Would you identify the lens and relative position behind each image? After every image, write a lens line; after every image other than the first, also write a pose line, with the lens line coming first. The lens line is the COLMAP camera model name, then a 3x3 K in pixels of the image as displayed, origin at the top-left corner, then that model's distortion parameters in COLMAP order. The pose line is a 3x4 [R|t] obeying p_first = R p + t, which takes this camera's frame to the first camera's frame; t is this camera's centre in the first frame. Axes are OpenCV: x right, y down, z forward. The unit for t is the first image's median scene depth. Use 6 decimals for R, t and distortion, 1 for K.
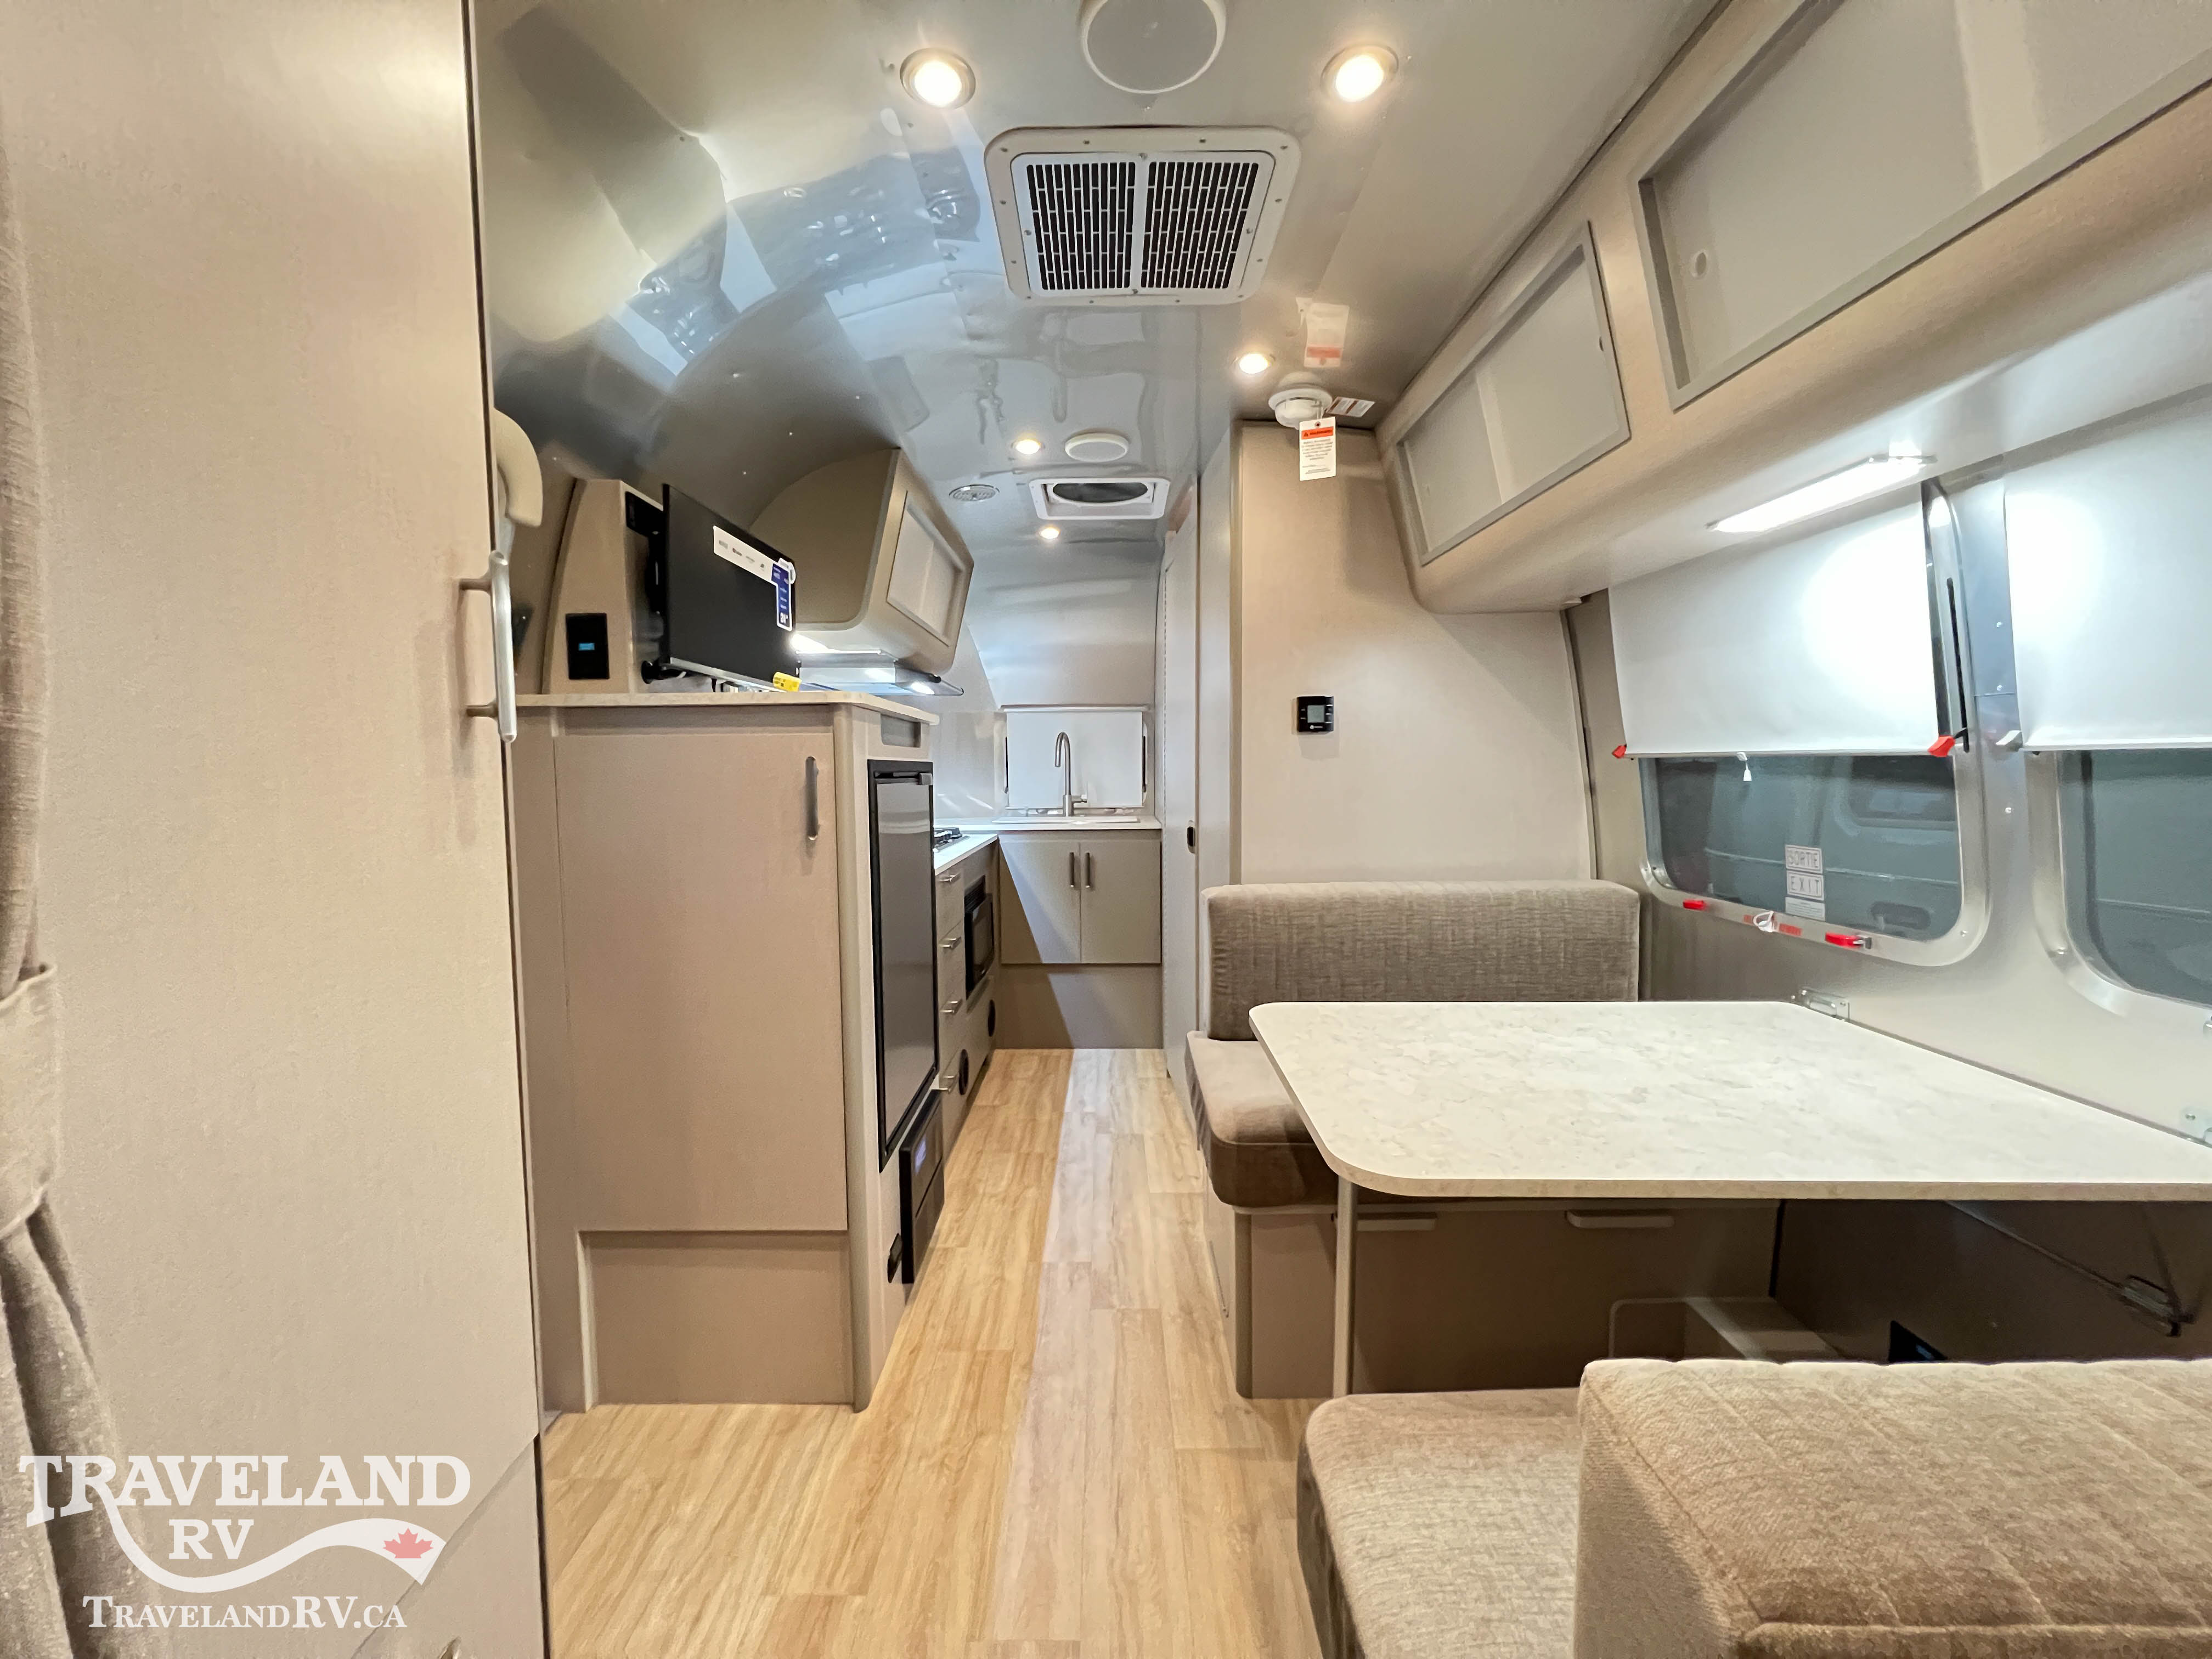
lens RADIAL K [[880.8, 0, 1100.4], [0, 880.8, 824.3], [0, 0, 1]] dist [-0.000685, 0.000098]
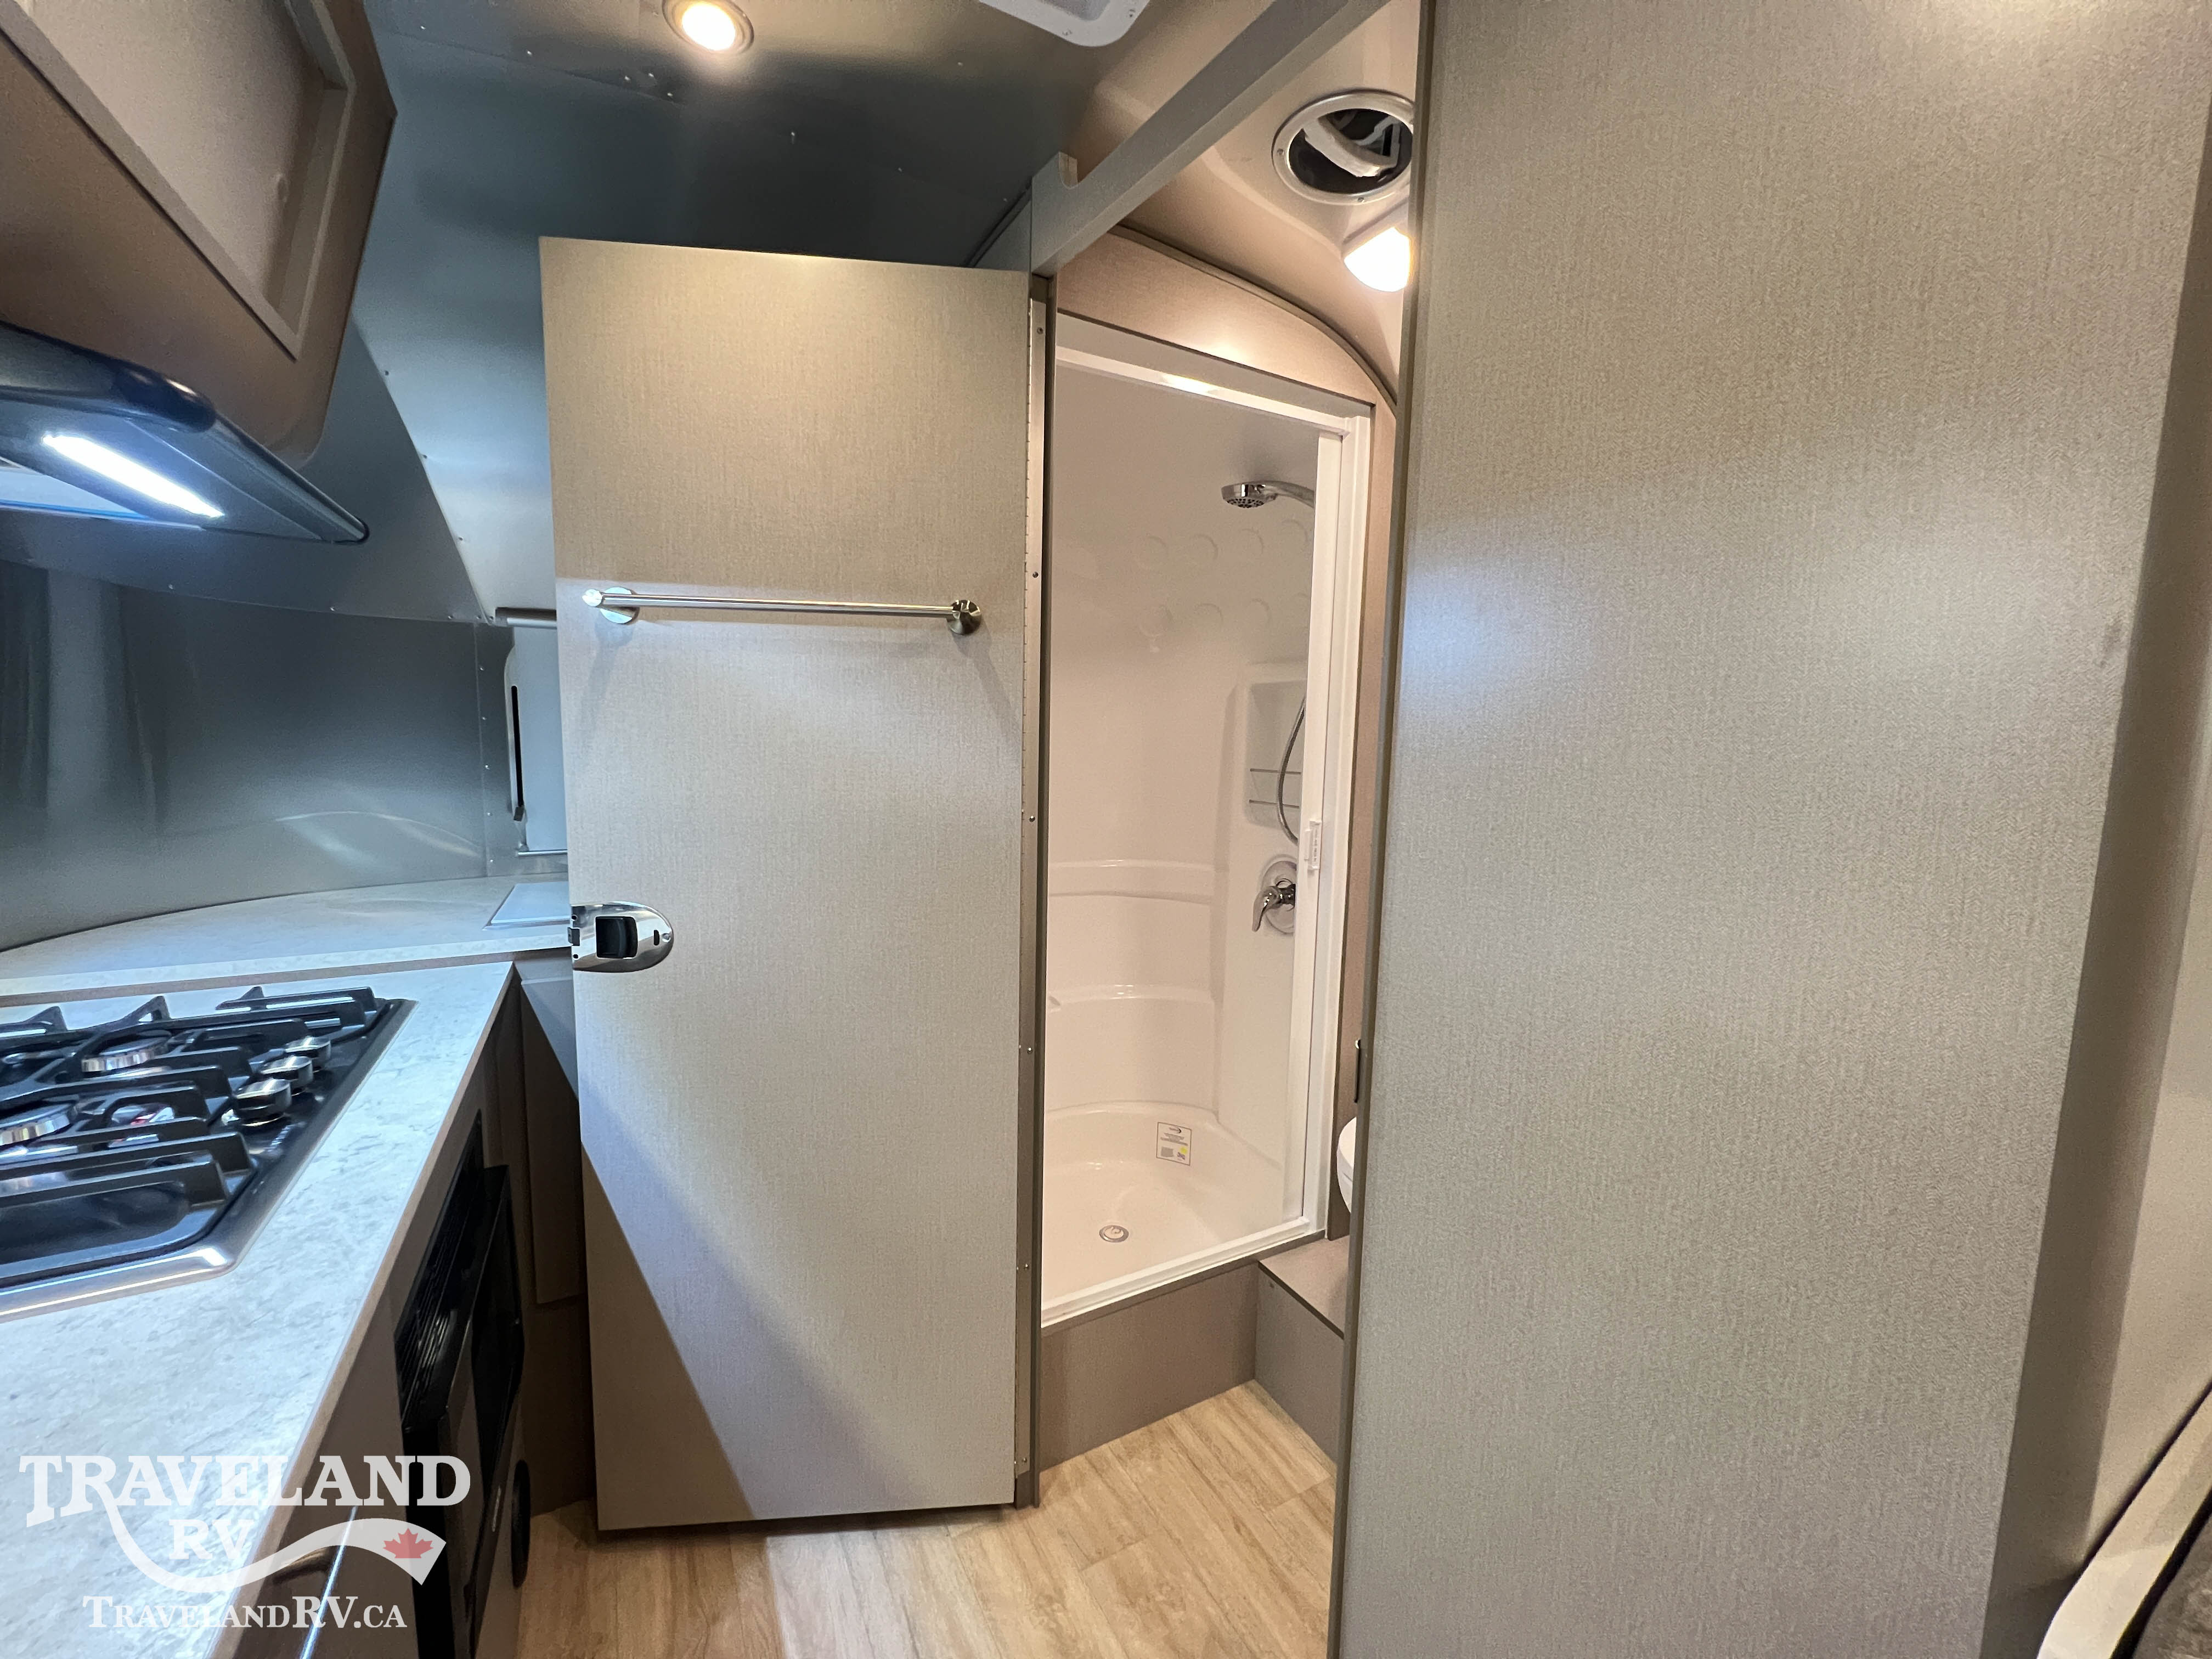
lens RADIAL K [[880.8, 0, 1102.7], [0, 880.8, 831.0], [0, 0, 1]] dist [-0.000685, 0.000098]
pose [[0.869212, -0.030146, 0.493519, -0.149113], [0.002249, 0.998370, 0.057023, -0.110958], [-0.494434, -0.048455, 0.867863, 1.025768]]
